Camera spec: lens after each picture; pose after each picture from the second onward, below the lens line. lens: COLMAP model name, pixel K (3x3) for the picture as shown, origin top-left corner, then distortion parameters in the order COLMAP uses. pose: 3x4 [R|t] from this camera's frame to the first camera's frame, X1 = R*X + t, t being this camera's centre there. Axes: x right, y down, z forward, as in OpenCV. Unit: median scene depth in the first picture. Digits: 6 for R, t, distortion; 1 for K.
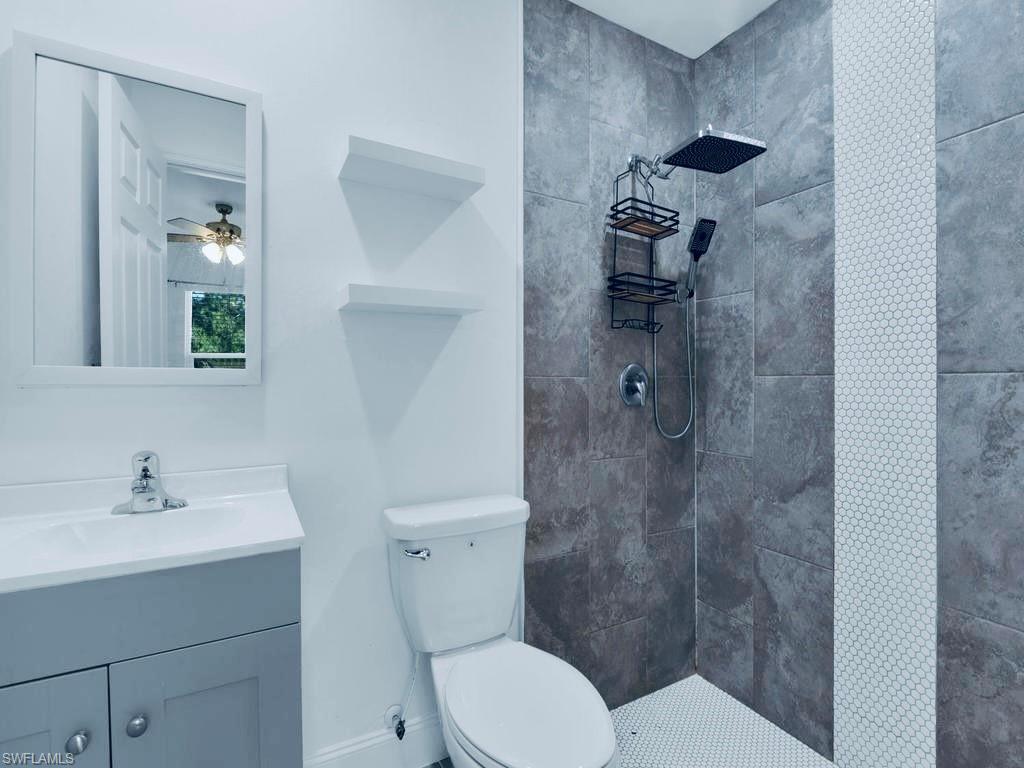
lens RADIAL K [[473.2, 0, 514.5], [0, 473.2, 385.2], [0, 0, 1]] dist [-0.023716, -0.000324]
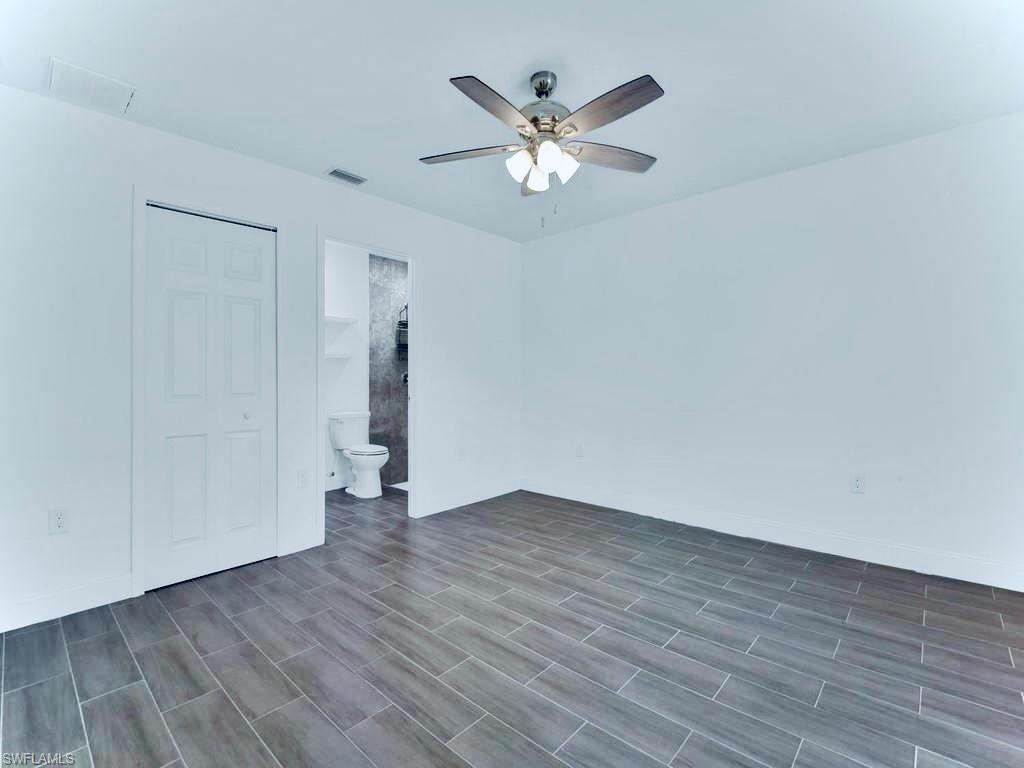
lens RADIAL K [[473.2, 0, 514.5], [0, 473.2, 385.2], [0, 0, 1]] dist [-0.023716, -0.000324]
pose [[0.947506, 0.000216, 0.319737, -0.068023], [-0.008914, 0.999629, 0.025739, -0.047442], [-0.319613, -0.027238, 0.947157, -2.304022]]
